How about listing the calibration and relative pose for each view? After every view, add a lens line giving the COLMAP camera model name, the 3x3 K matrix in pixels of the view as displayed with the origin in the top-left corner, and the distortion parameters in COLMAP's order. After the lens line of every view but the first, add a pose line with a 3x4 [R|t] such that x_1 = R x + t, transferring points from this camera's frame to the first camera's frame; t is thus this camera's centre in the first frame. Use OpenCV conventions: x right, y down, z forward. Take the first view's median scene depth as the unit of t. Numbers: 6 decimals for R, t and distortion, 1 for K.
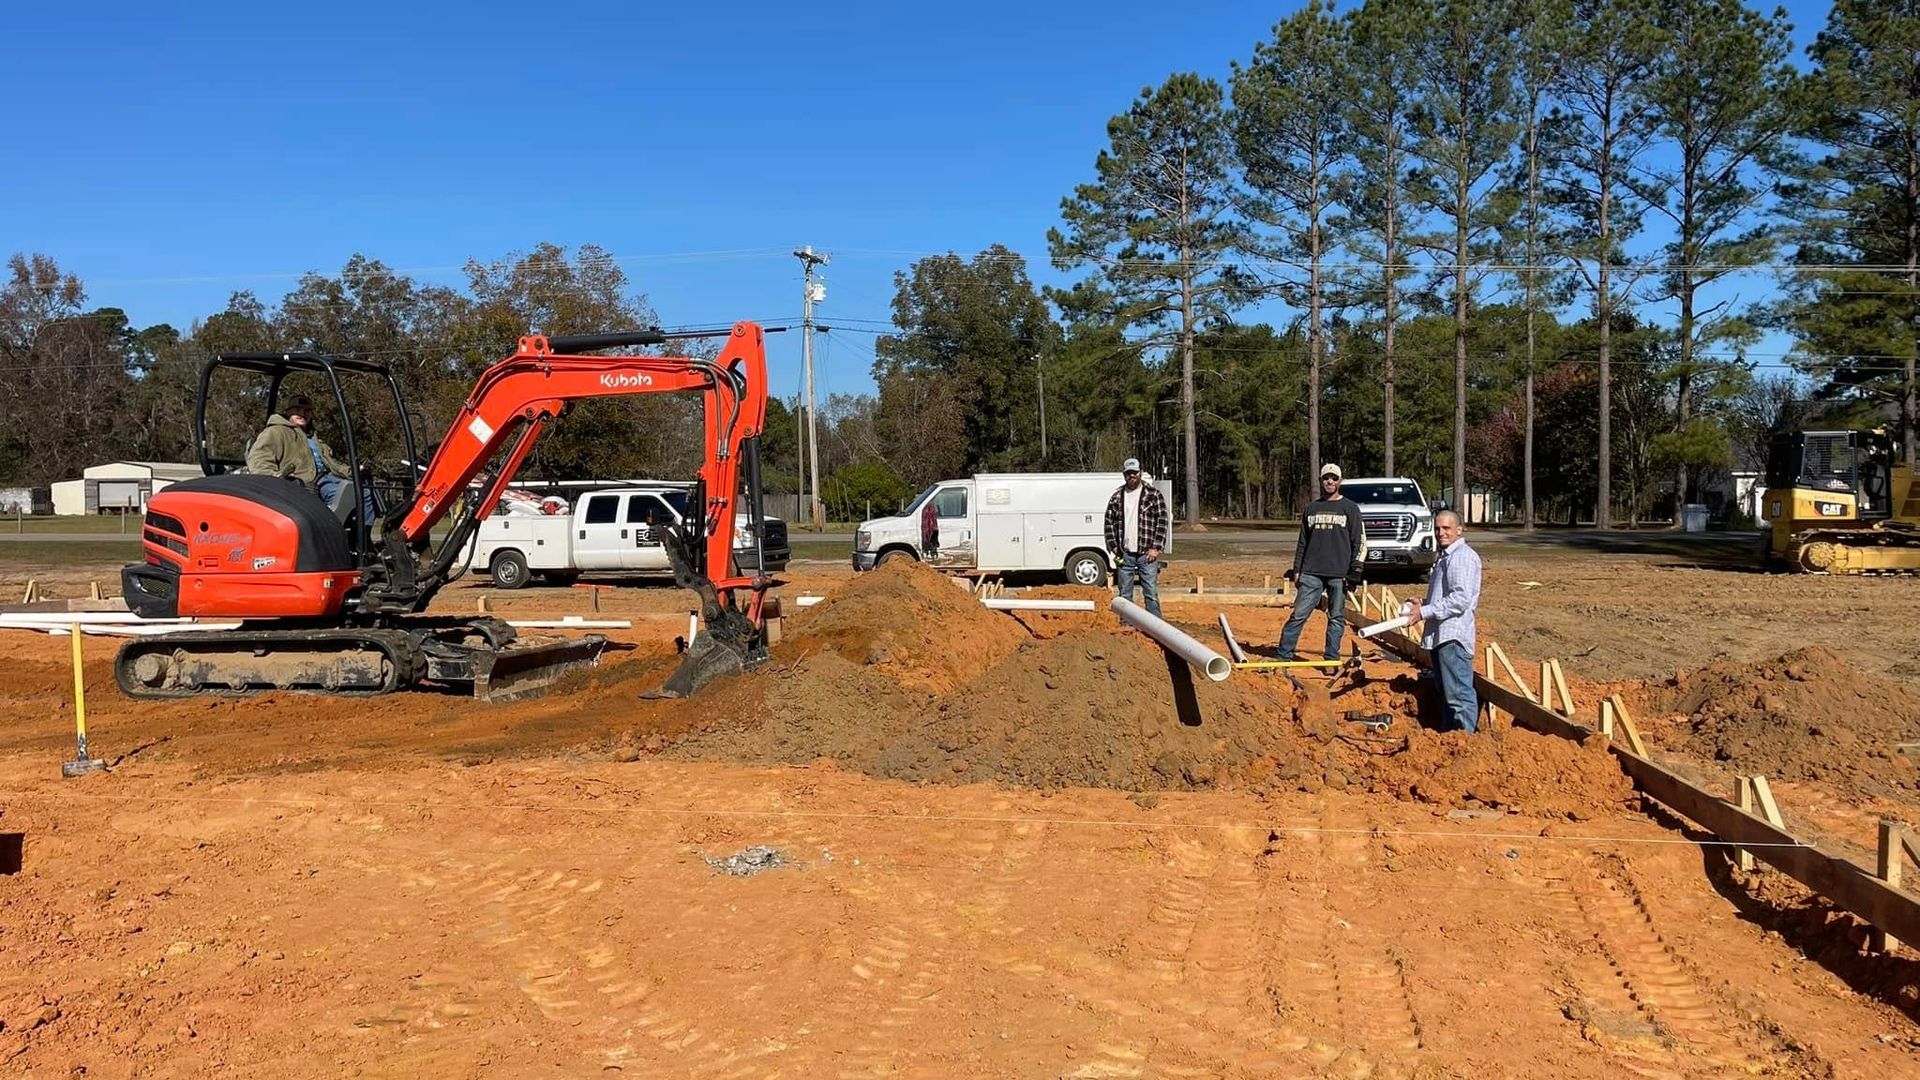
lens RADIAL K [[1463.1, 0, 945.5], [0, 1463.1, 543.4], [0, 0, 1]] dist [0.036685, -0.030207]
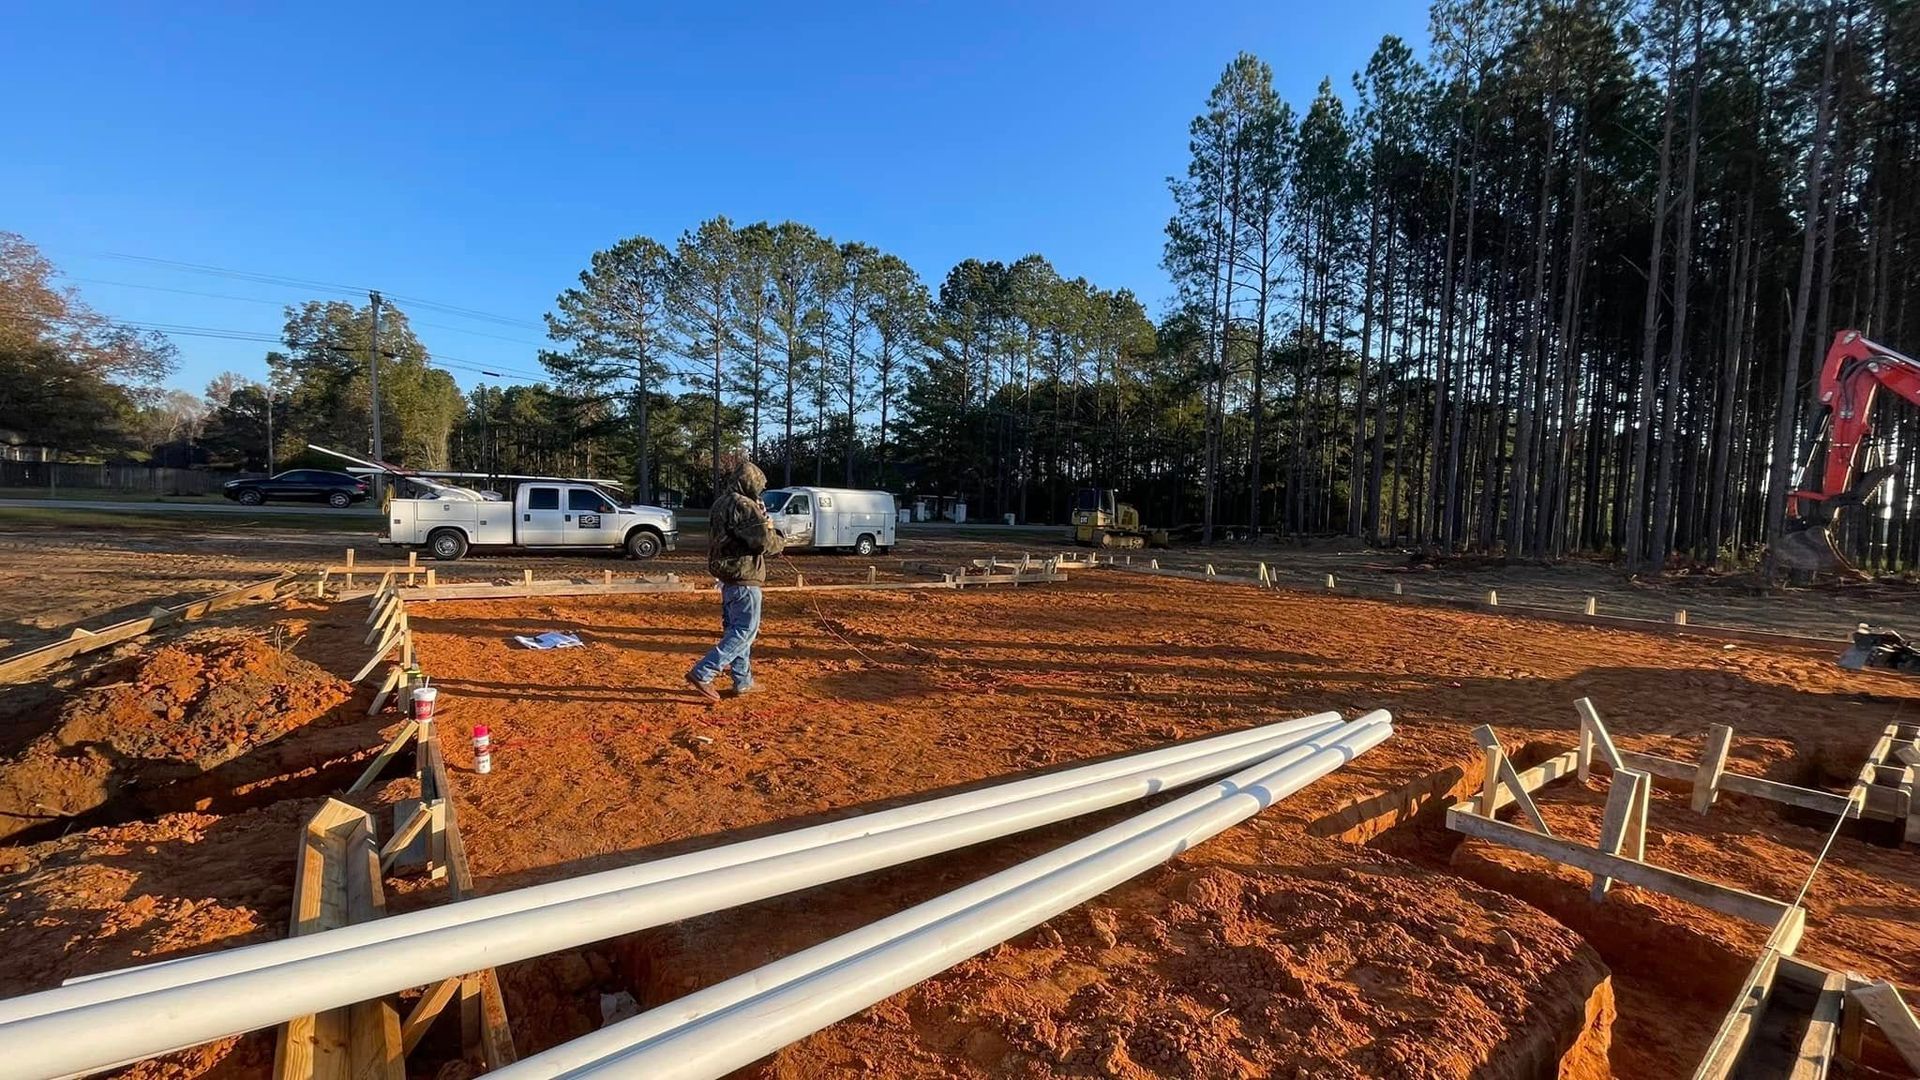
lens RADIAL K [[790.0, 0, 952.8], [0, 790.0, 548.4], [0, 0, 1]] dist [-0.001429, 0.000058]
pose [[0.705751, -0.001255, 0.708459, -0.226656], [-0.026702, 0.999241, 0.028371, -0.004092], [-0.707956, -0.038940, 0.705182, 0.116671]]
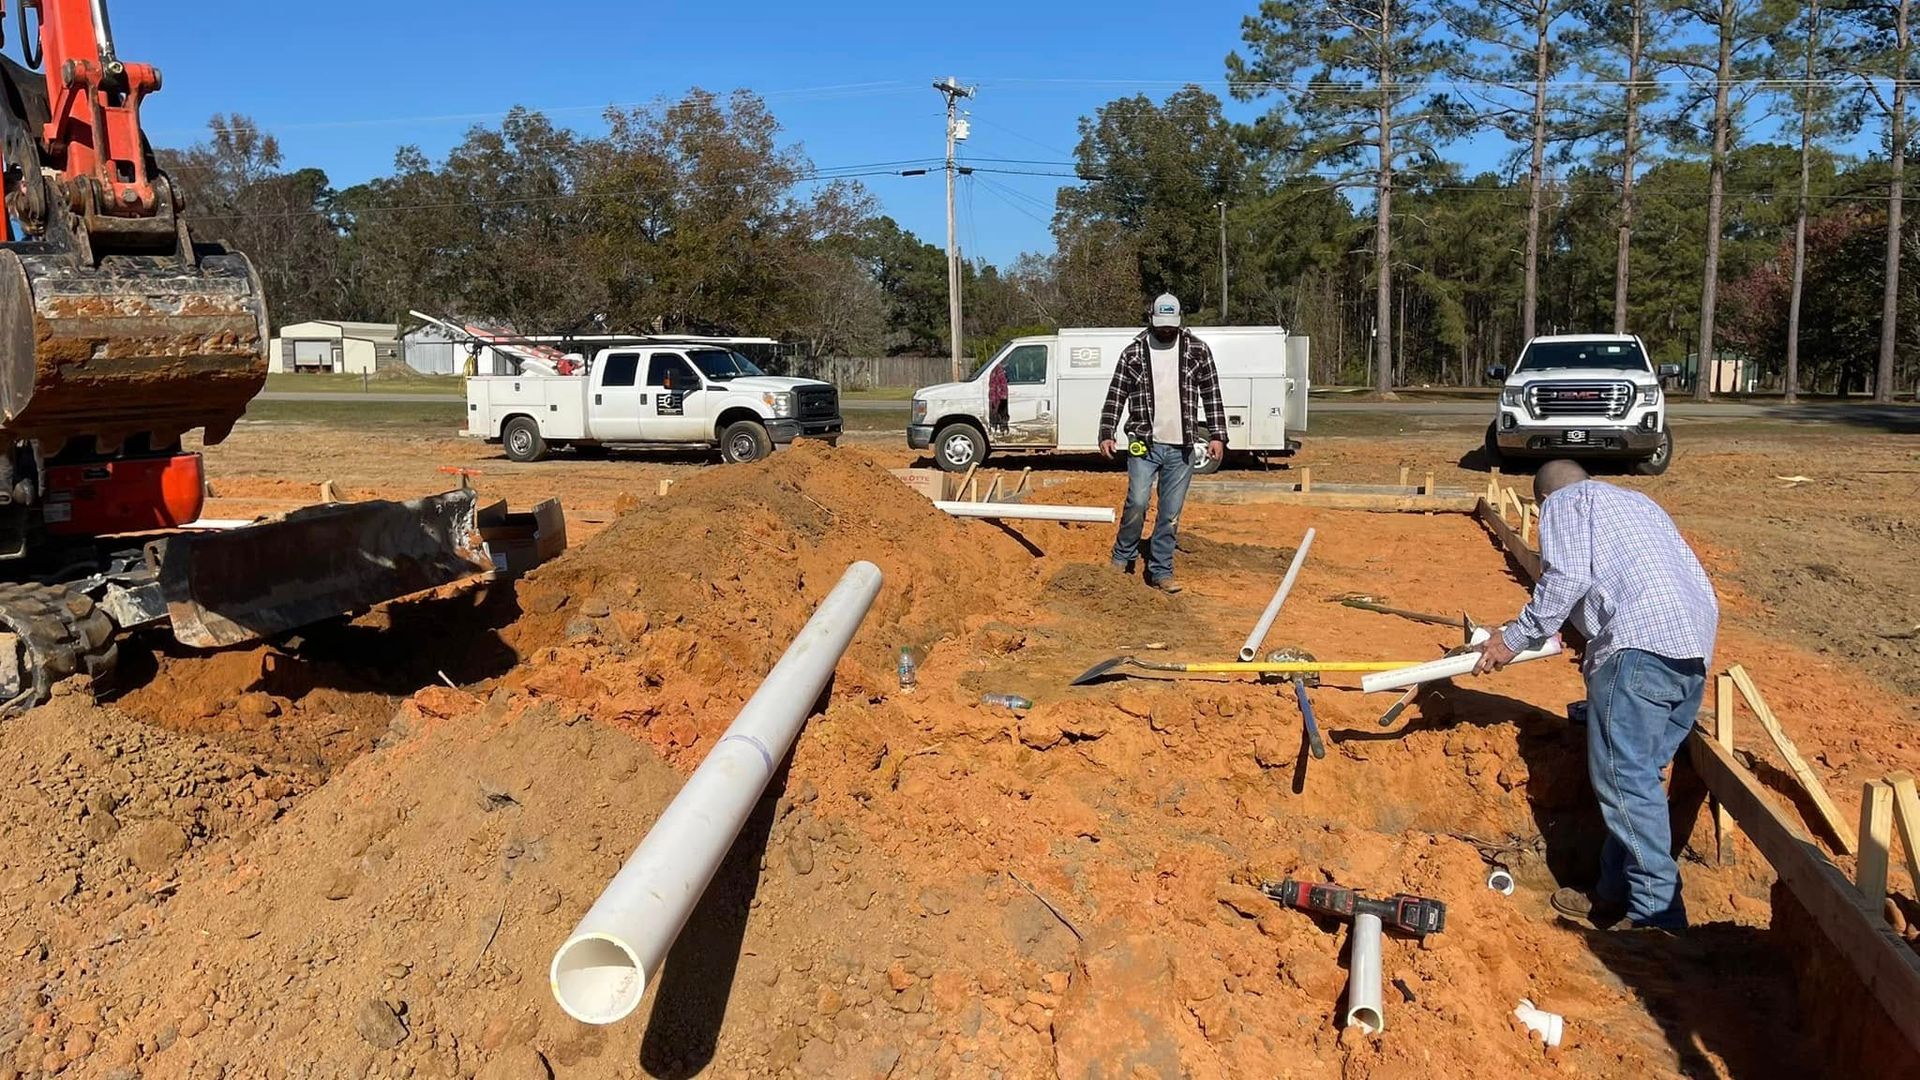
lens RADIAL K [[1463.1, 0, 963.0], [0, 1463.1, 525.8], [0, 0, 1]] dist [0.036685, -0.030207]
pose [[0.991621, 0.020127, -0.127601, 0.033149], [-0.009834, 0.996683, 0.080783, -0.001803], [0.128804, -0.078851, 0.988530, 0.089562]]
